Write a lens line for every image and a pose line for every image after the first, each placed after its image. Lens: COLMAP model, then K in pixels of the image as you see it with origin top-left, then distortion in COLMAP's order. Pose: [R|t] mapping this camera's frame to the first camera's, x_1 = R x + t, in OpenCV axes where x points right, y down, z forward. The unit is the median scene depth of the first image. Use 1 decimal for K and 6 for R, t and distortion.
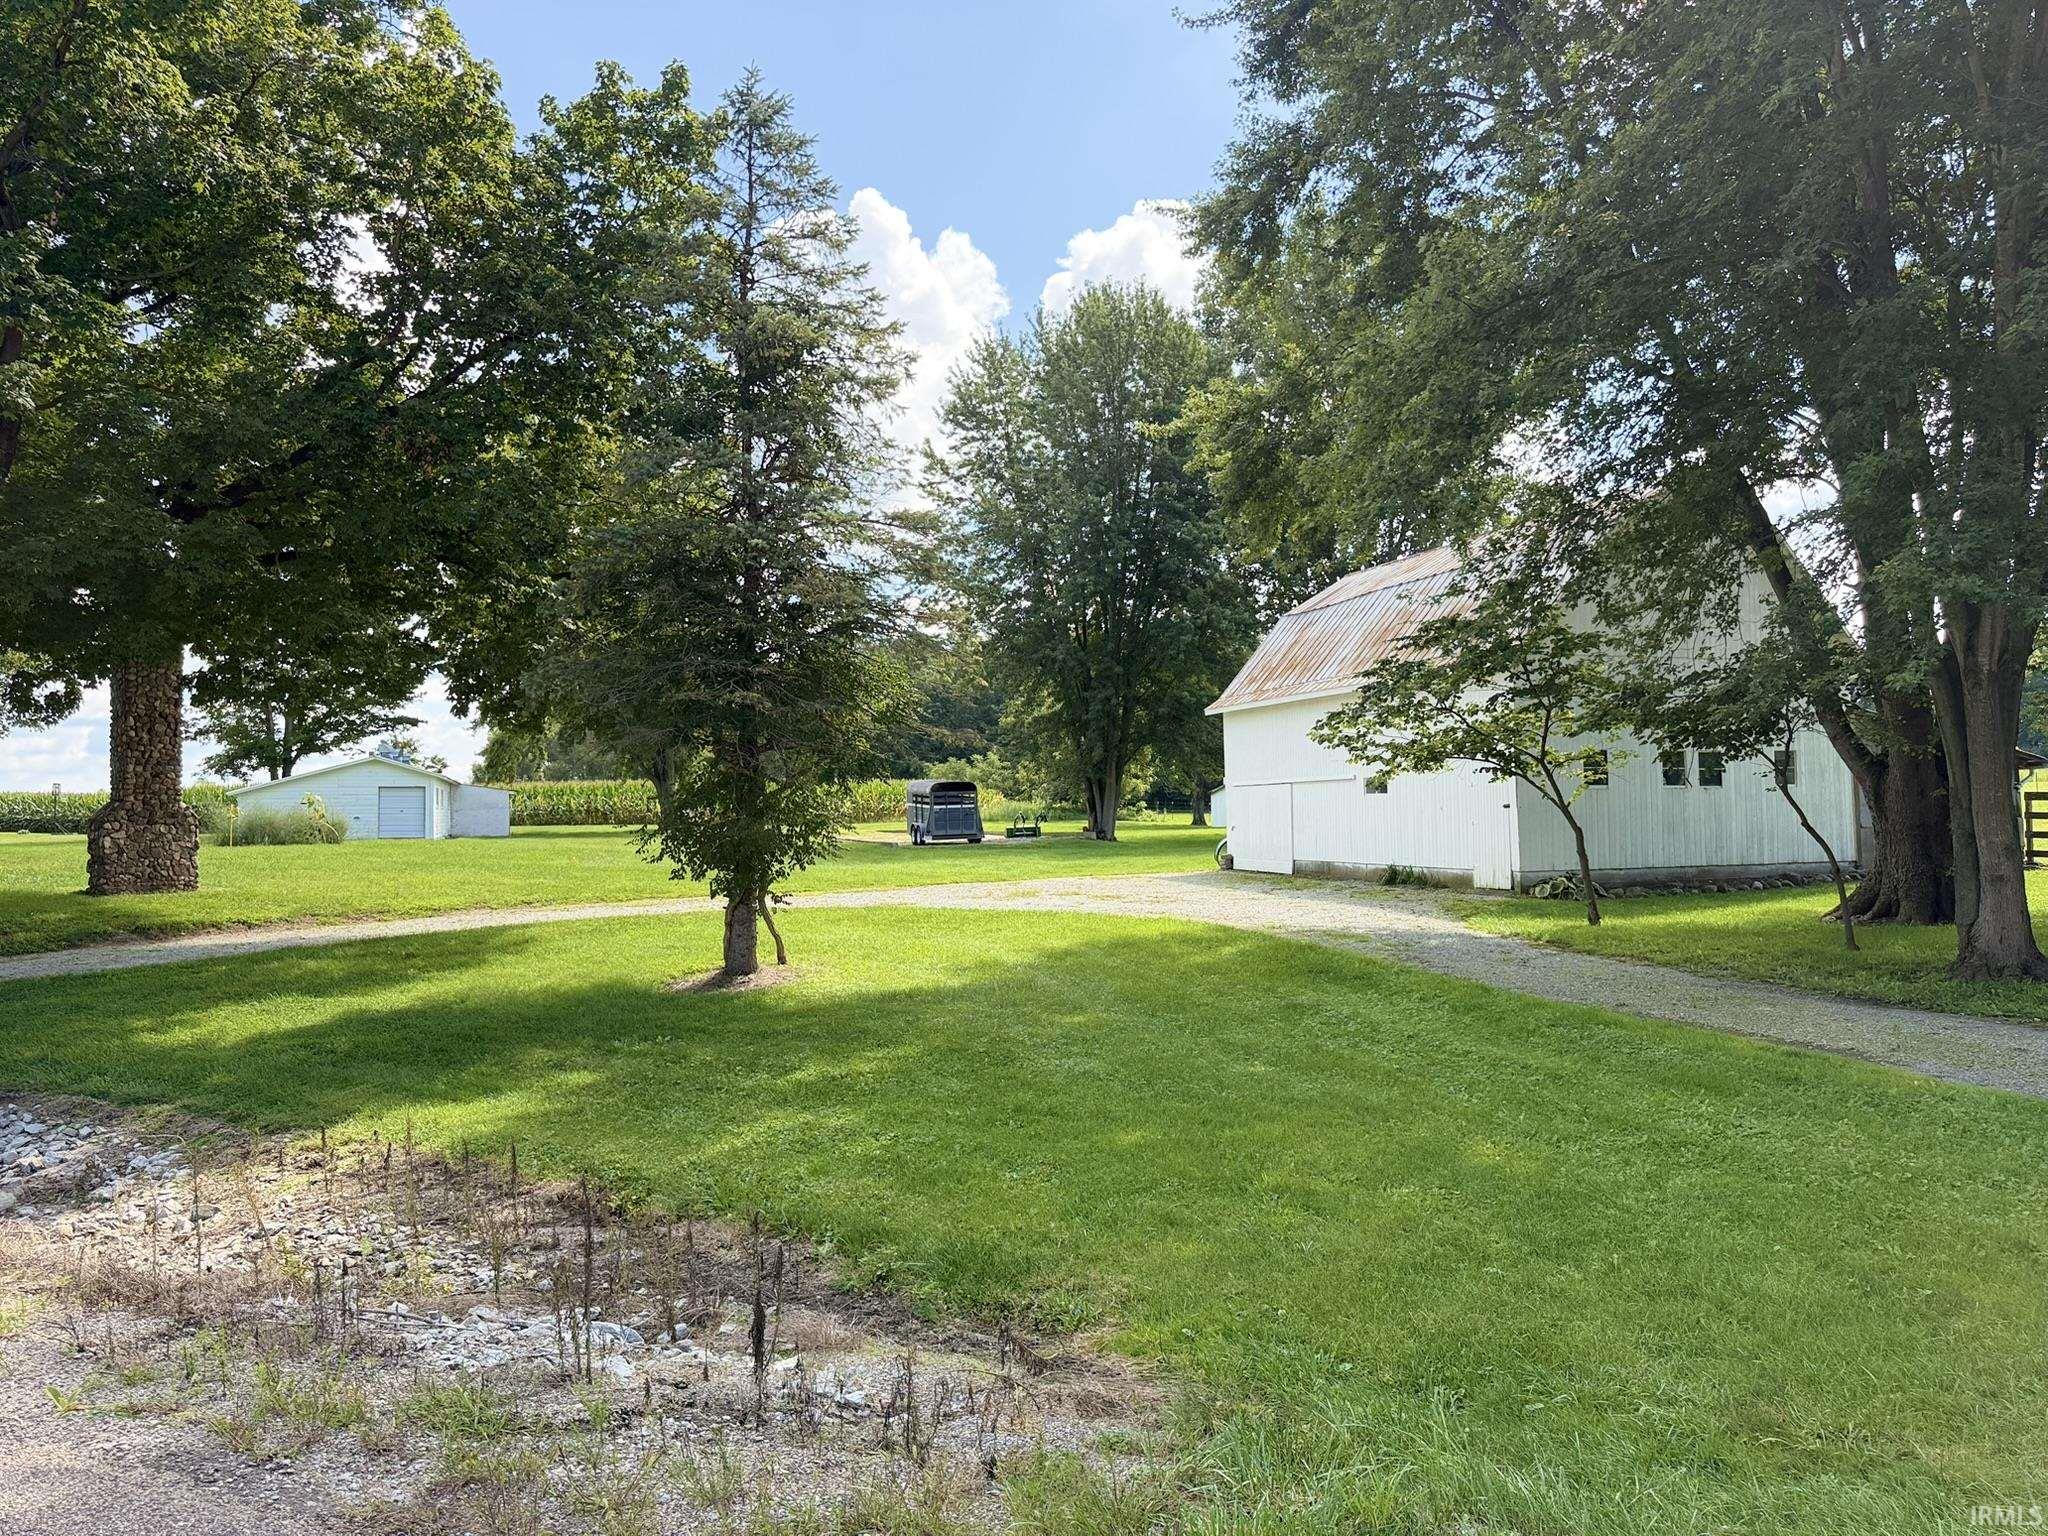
lens RADIAL K [[1440.0, 0, 1025.2], [0, 1440.0, 787.0], [0, 0, 1]] dist [0.057614, -0.079161]
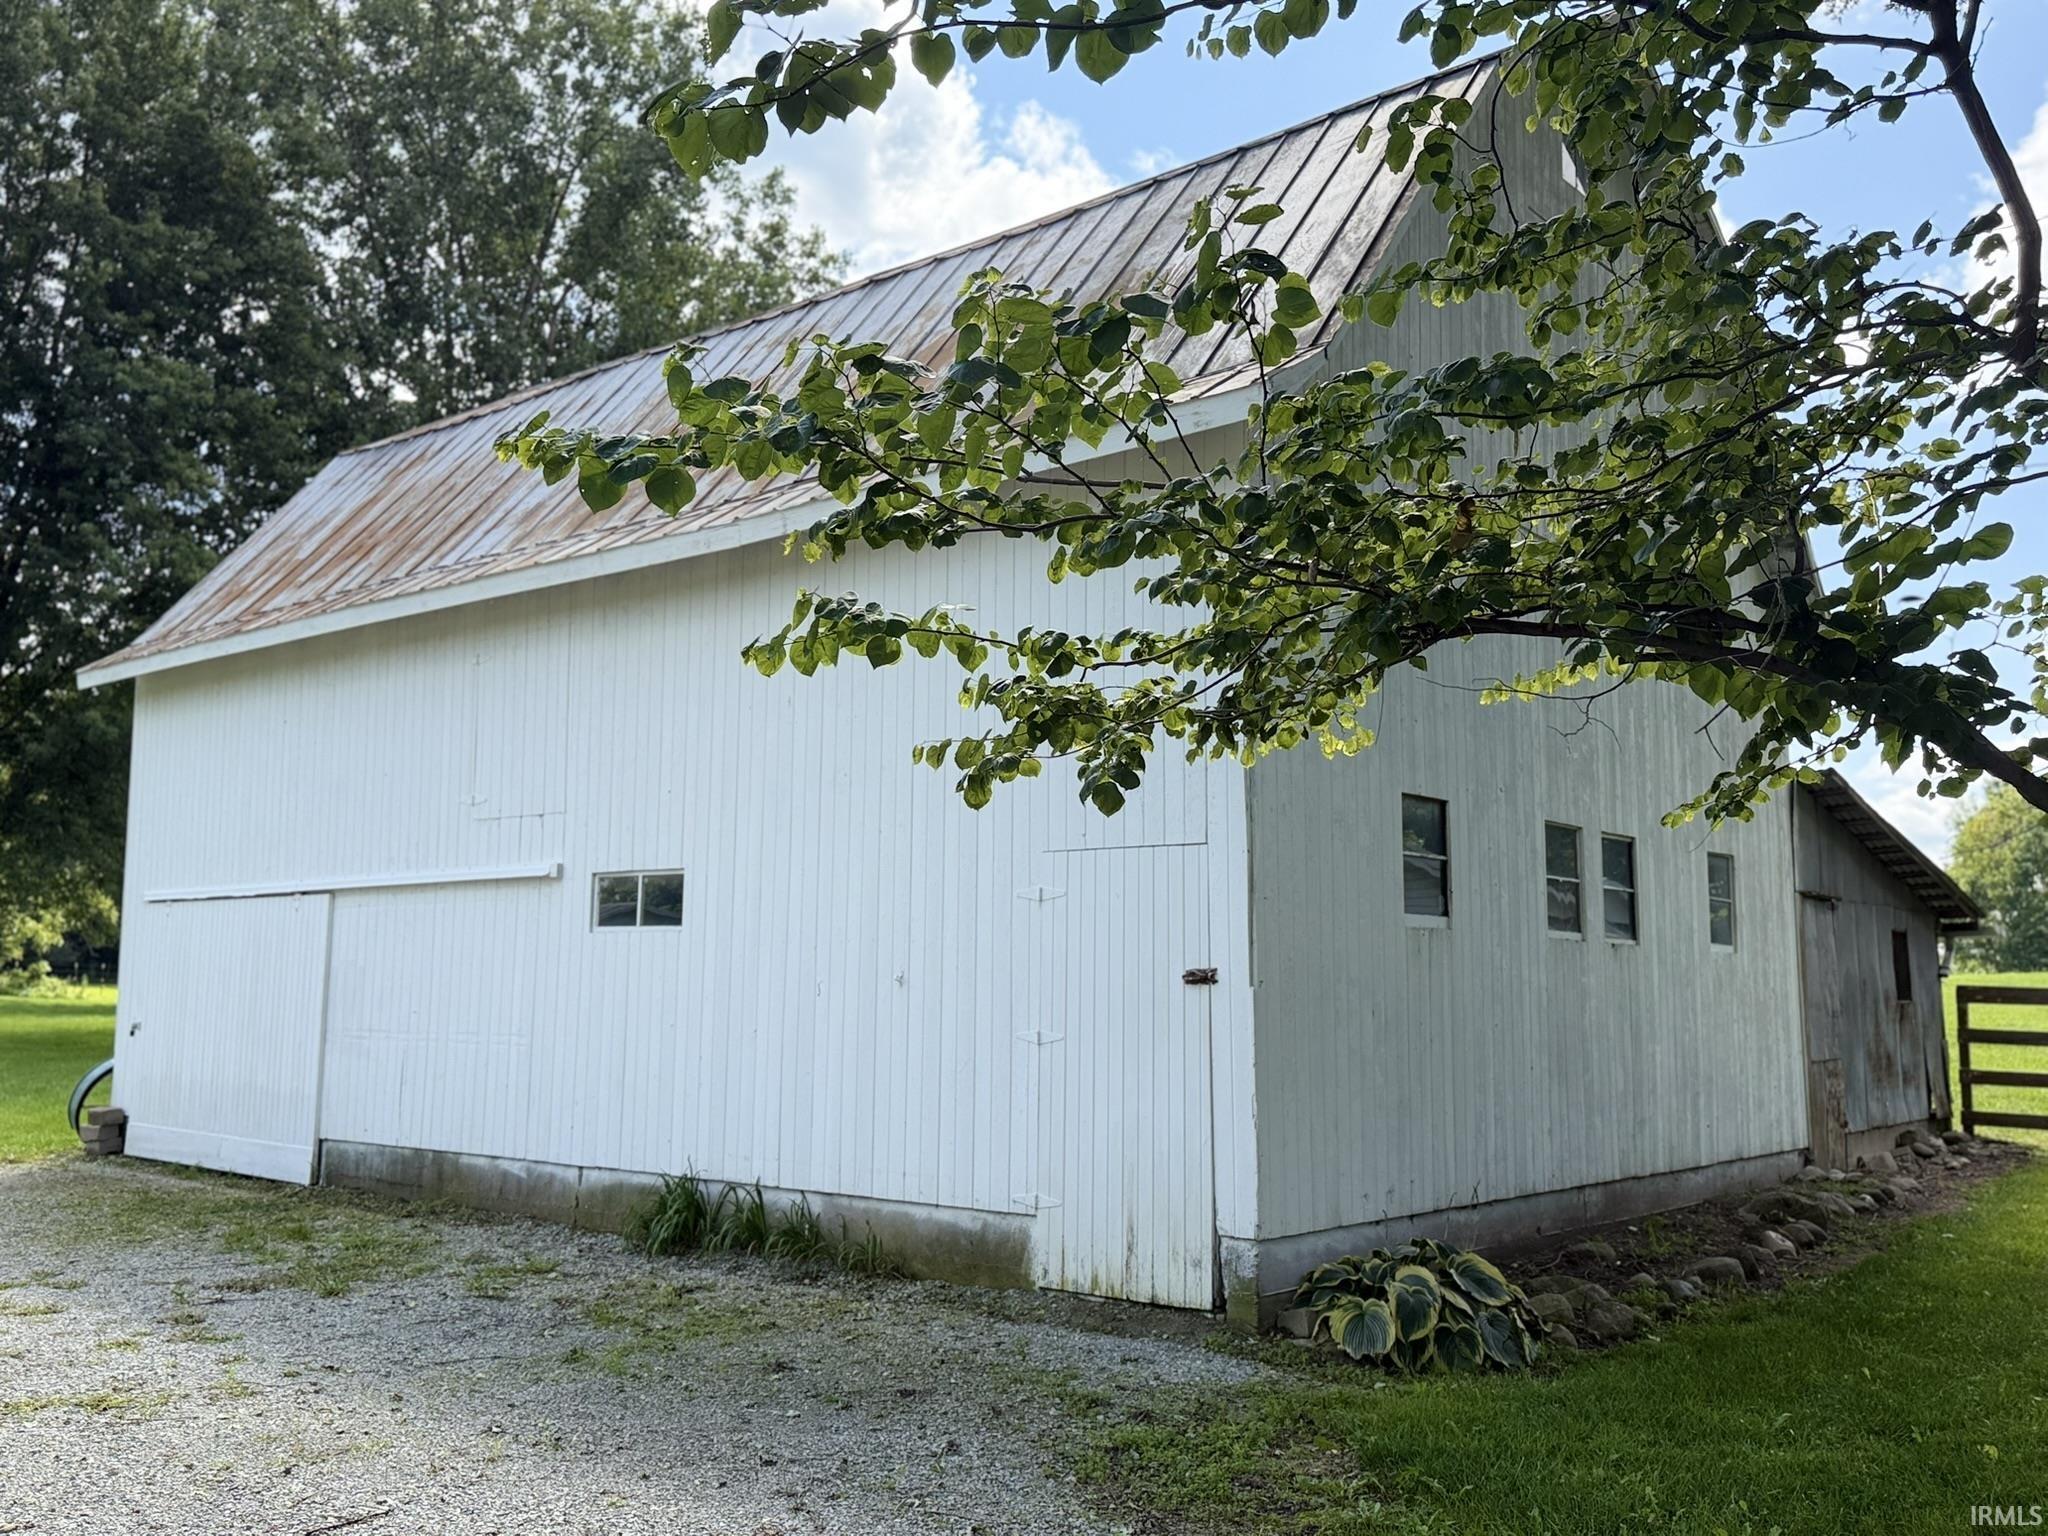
lens RADIAL K [[1798.7, 0, 1022.9], [0, 1798.7, 772.7], [0, 0, 1]] dist [0.059130, -0.041503]
pose [[0.851448, 0.088773, 0.516872, 0.066679], [-0.035223, 0.993024, -0.112530, 0.006832], [-0.523255, 0.077607, 0.848635, 0.367888]]
